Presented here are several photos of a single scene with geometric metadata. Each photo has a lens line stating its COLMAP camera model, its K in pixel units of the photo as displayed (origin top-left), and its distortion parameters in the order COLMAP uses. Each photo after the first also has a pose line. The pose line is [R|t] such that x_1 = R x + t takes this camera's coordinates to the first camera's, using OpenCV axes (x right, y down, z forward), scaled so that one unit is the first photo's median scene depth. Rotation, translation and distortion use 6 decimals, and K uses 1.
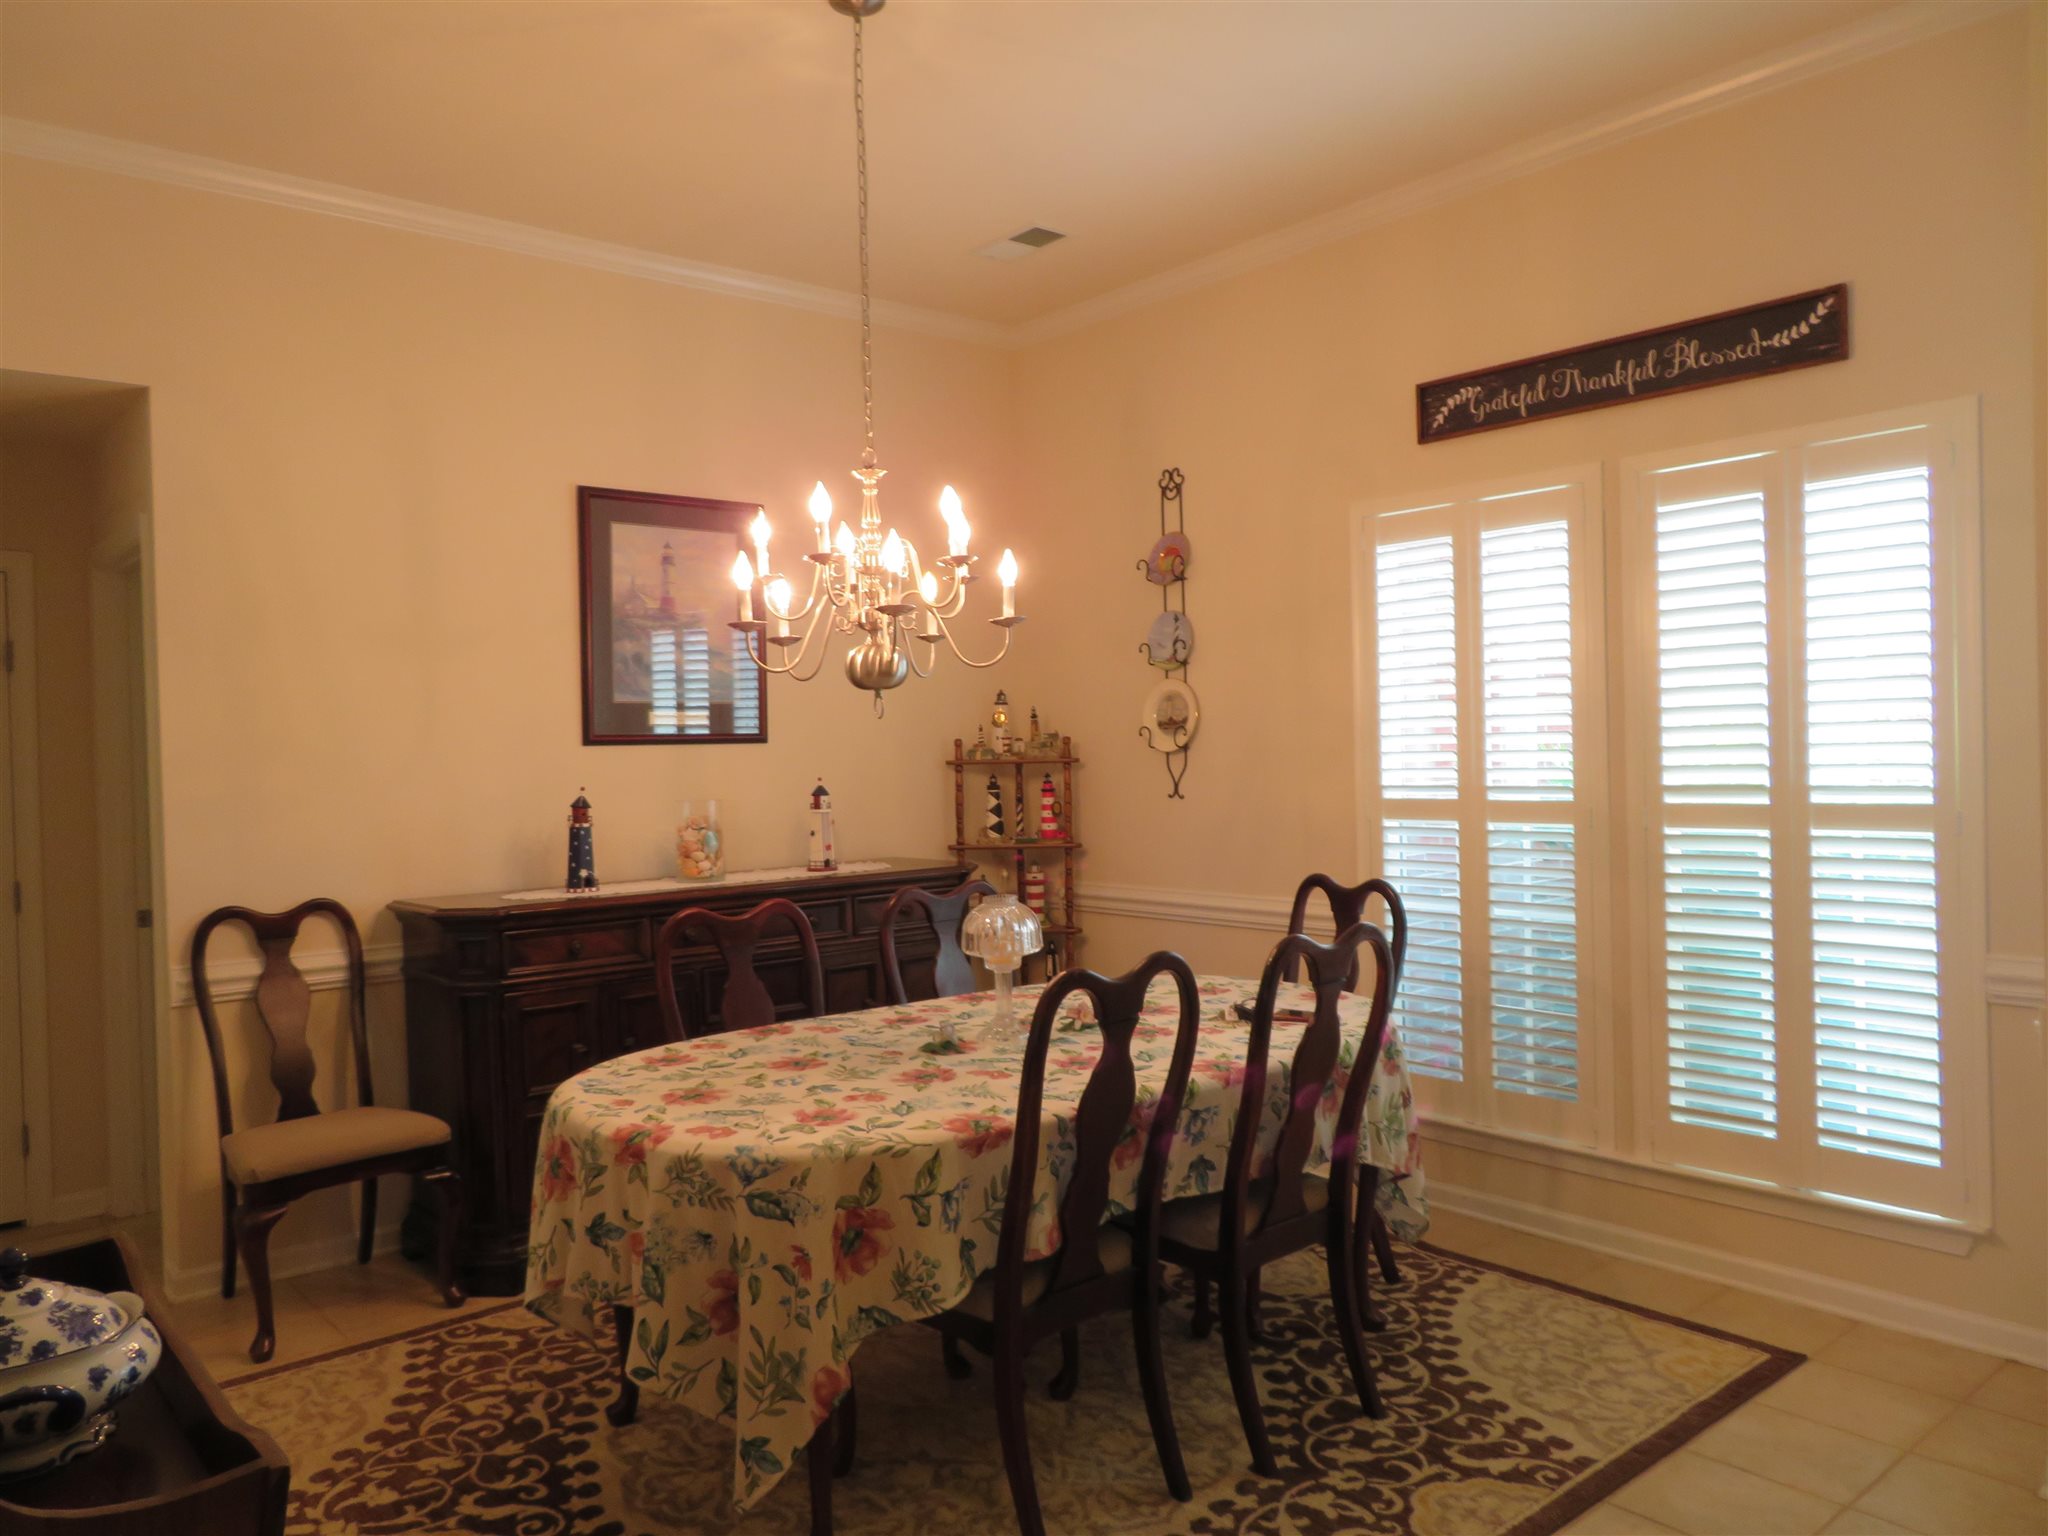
lens RADIAL K [[1466.2, 0, 1022.1], [0, 1466.2, 766.2], [0, 0, 1]] dist [-0.002670, -0.001644]
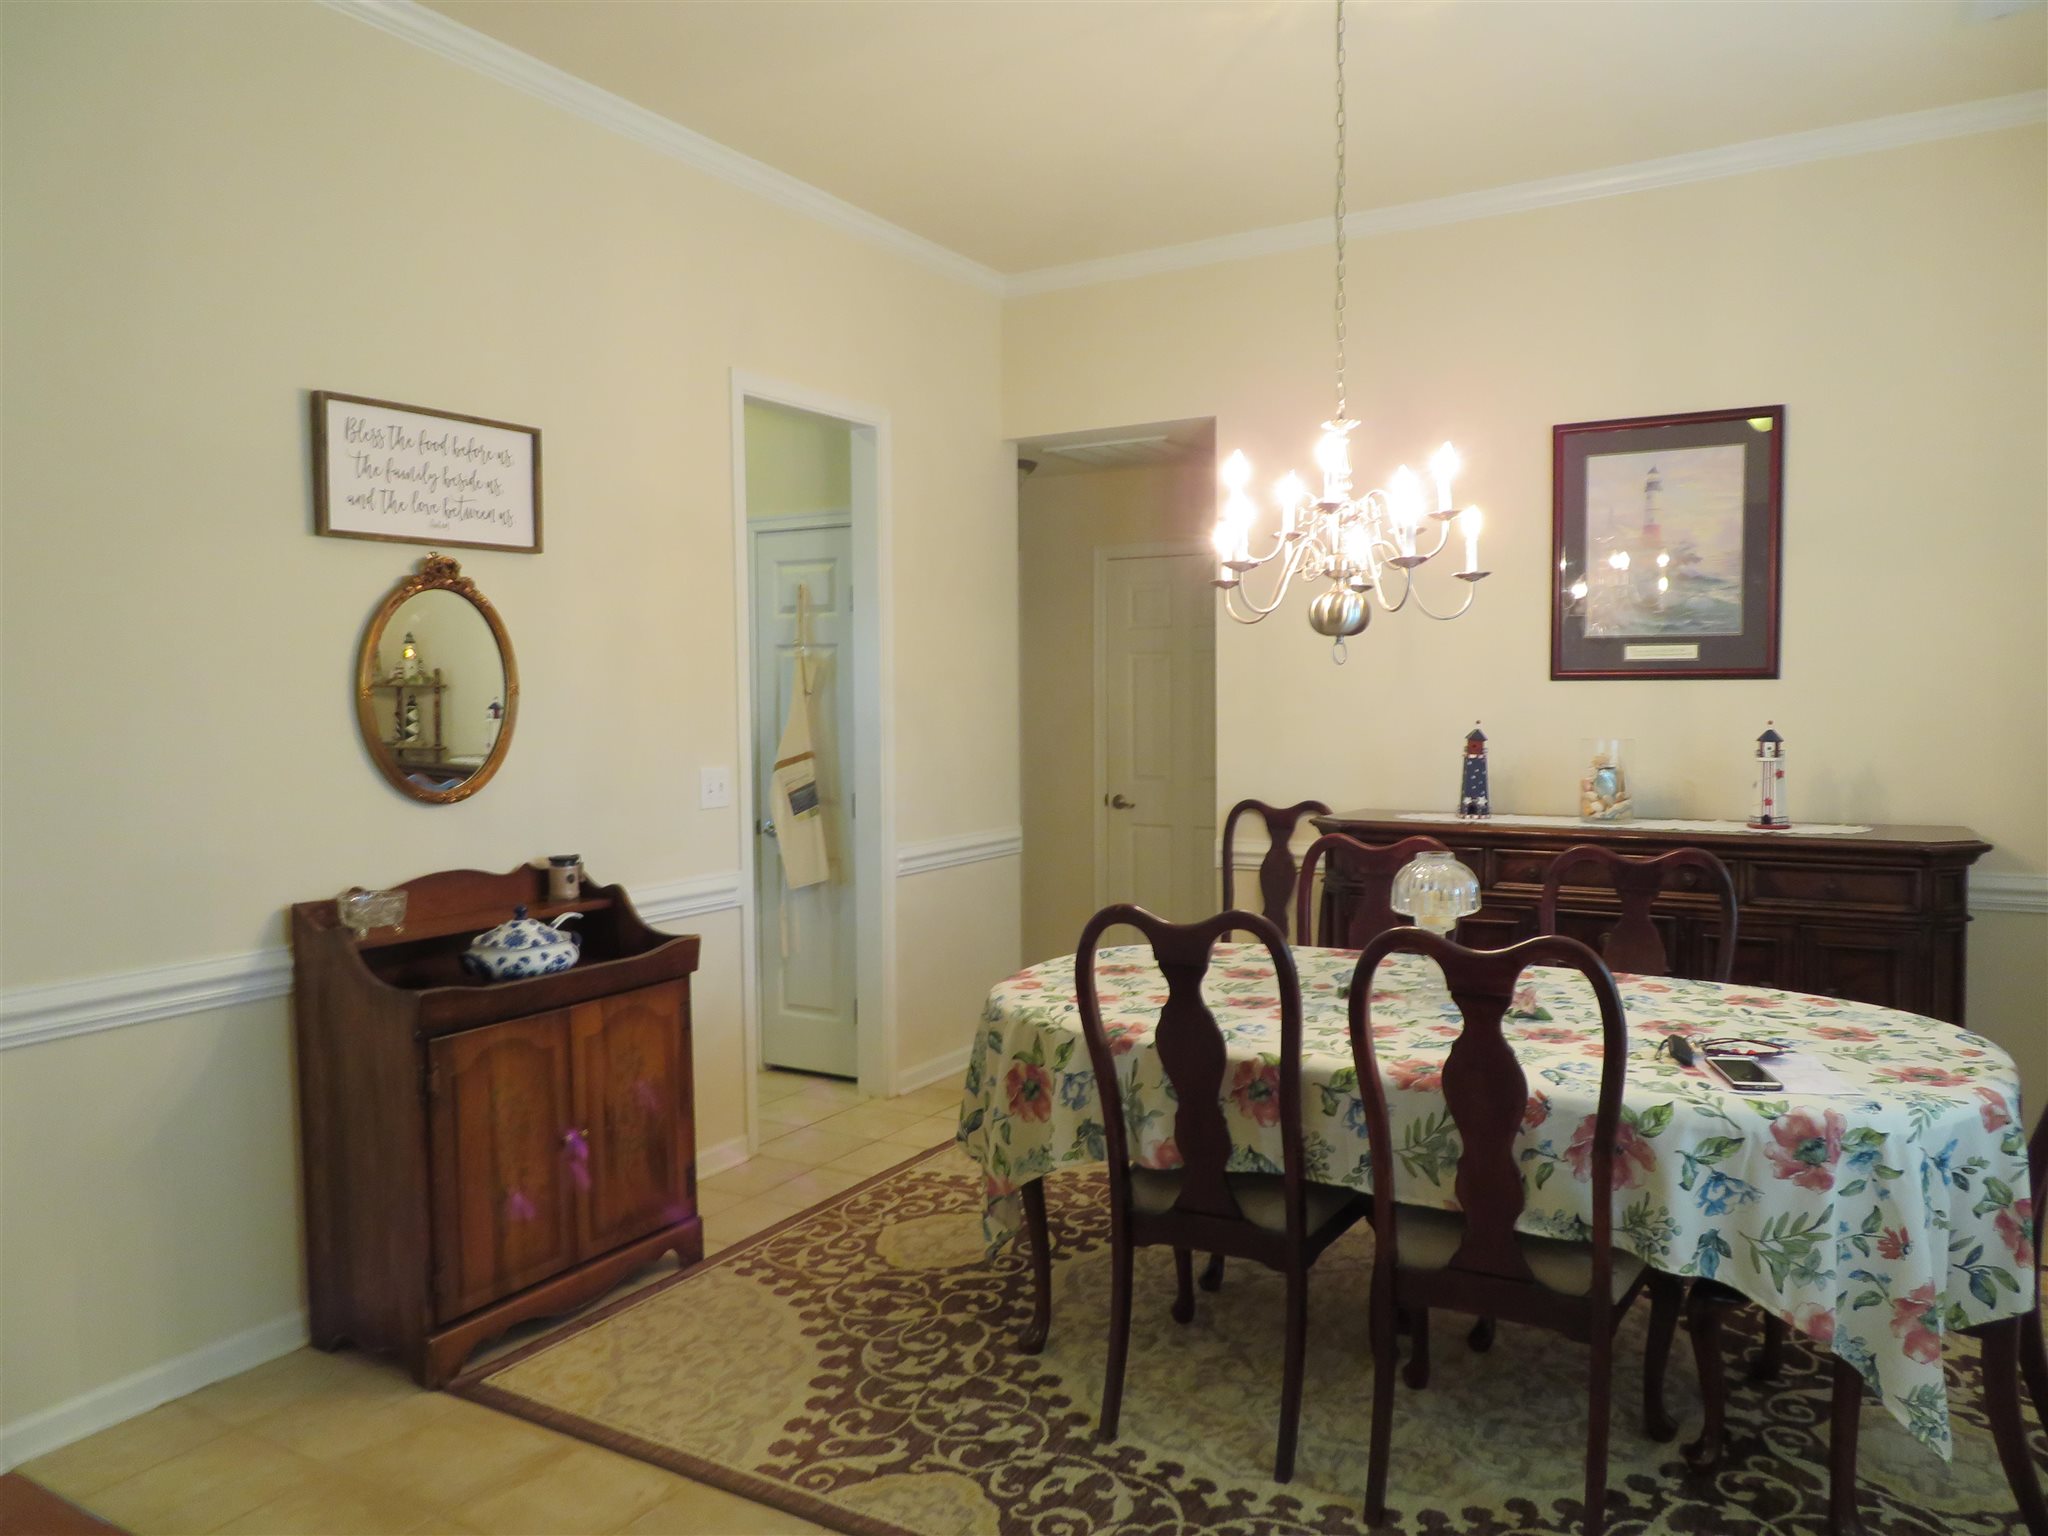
lens RADIAL K [[1466.2, 0, 1022.1], [0, 1466.2, 766.2], [0, 0, 1]] dist [-0.002670, -0.001644]
pose [[0.318628, 0.068203, -0.945423, 0.635647], [-0.012587, 0.997624, 0.067727, -0.021681], [0.947796, -0.009680, 0.318729, 0.363099]]
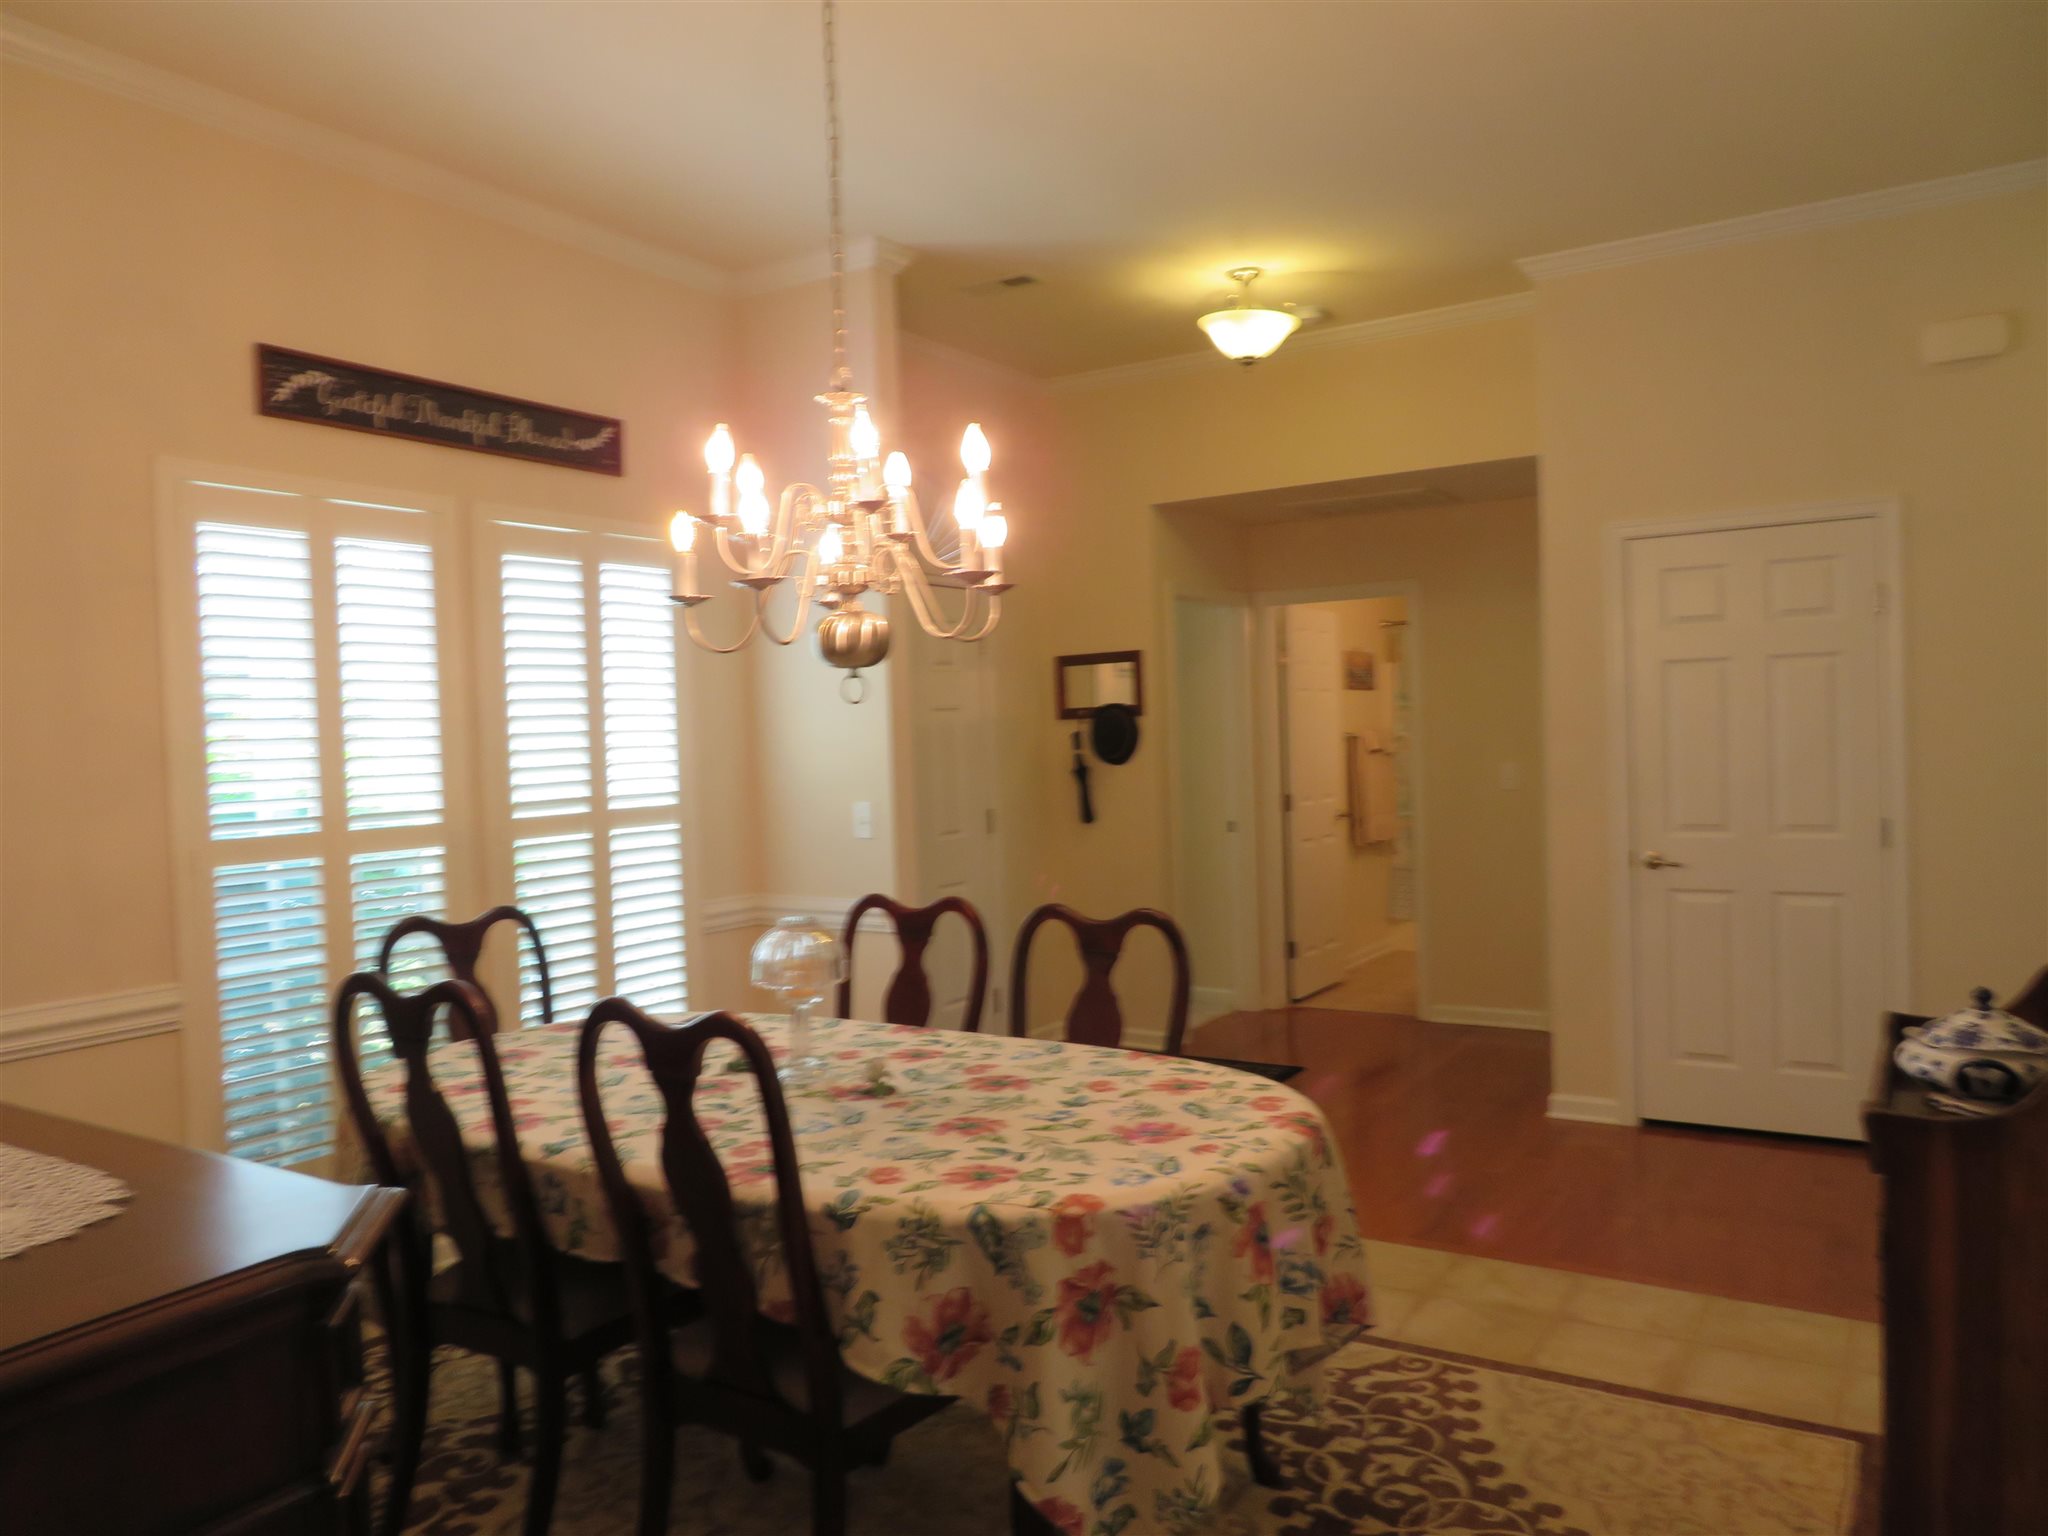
lens RADIAL K [[1459.0, 0, 1024.0], [0, 1459.0, 768.0], [0, 0, 1]] dist [-0.014520, 0.011752]
pose [[-0.281476, 0.014321, 0.959461, -0.706329], [0.053040, 0.998592, 0.000655, 0.006263], [-0.958101, 0.051075, -0.281839, 0.897380]]
